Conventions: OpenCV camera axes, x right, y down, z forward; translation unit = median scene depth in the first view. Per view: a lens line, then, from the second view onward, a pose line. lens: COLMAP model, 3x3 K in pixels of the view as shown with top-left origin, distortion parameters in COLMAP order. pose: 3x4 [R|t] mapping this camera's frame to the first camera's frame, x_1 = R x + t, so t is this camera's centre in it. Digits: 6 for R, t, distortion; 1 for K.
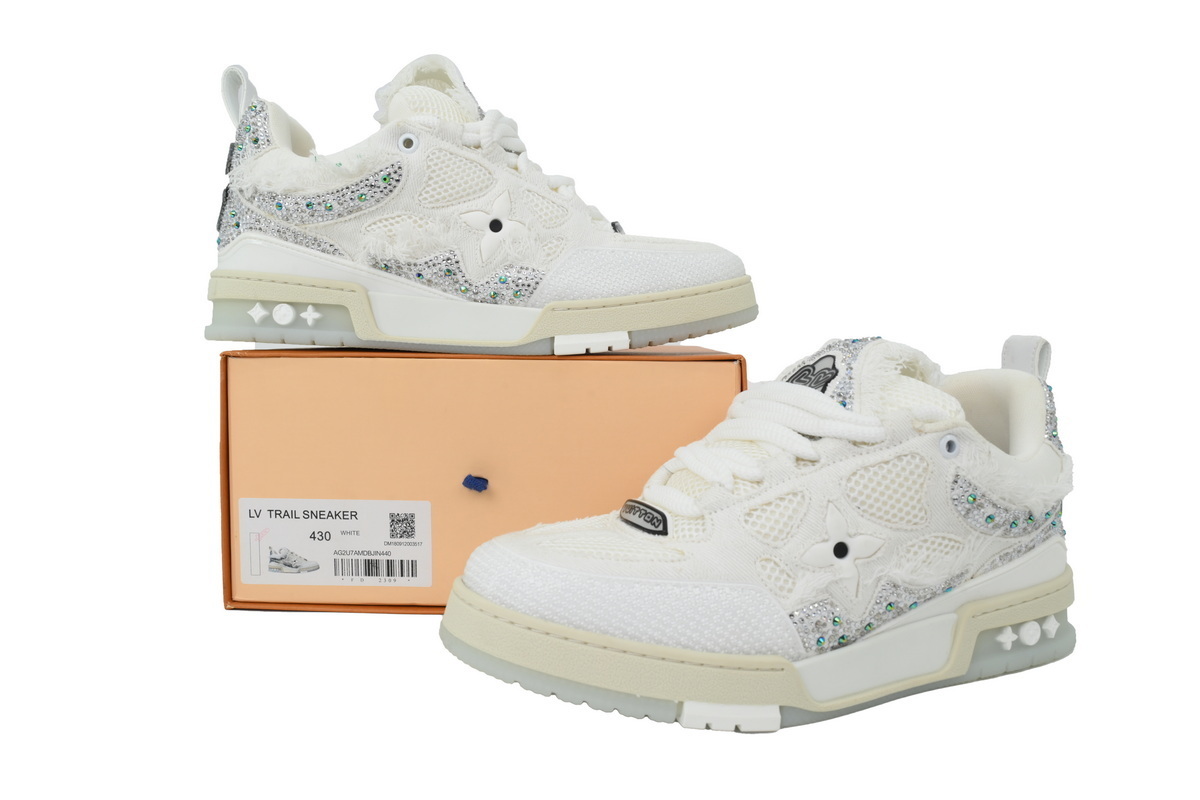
lens RADIAL K [[929.4, 0, 600.0], [0, 929.4, 400.0], [0, 0, 1]] dist [0.056231, 0.000529]
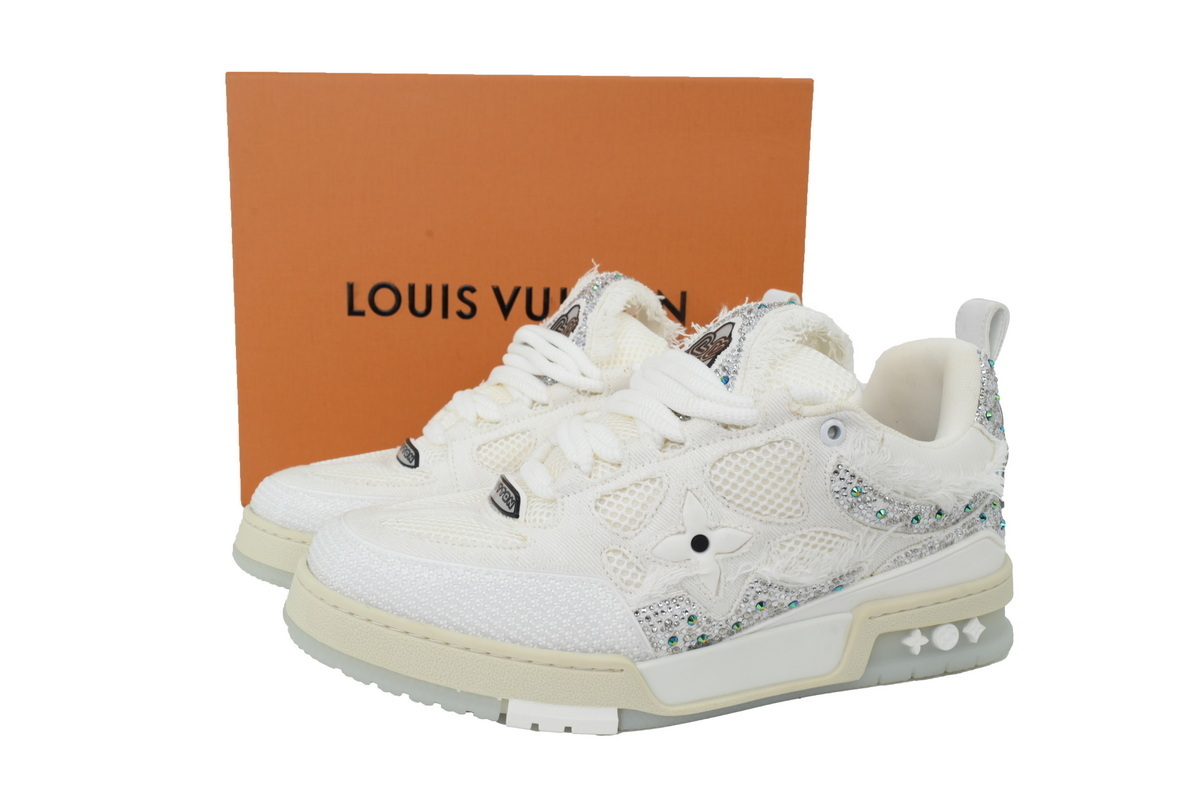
lens RADIAL K [[929.4, 0, 600.0], [0, 929.4, 400.0], [0, 0, 1]] dist [0.056231, 0.000529]
pose [[0.991758, 0.028931, -0.124820, 0.264969], [-0.019511, 0.996914, 0.076040, -0.043883], [0.126634, -0.072978, 0.989261, 0.102394]]
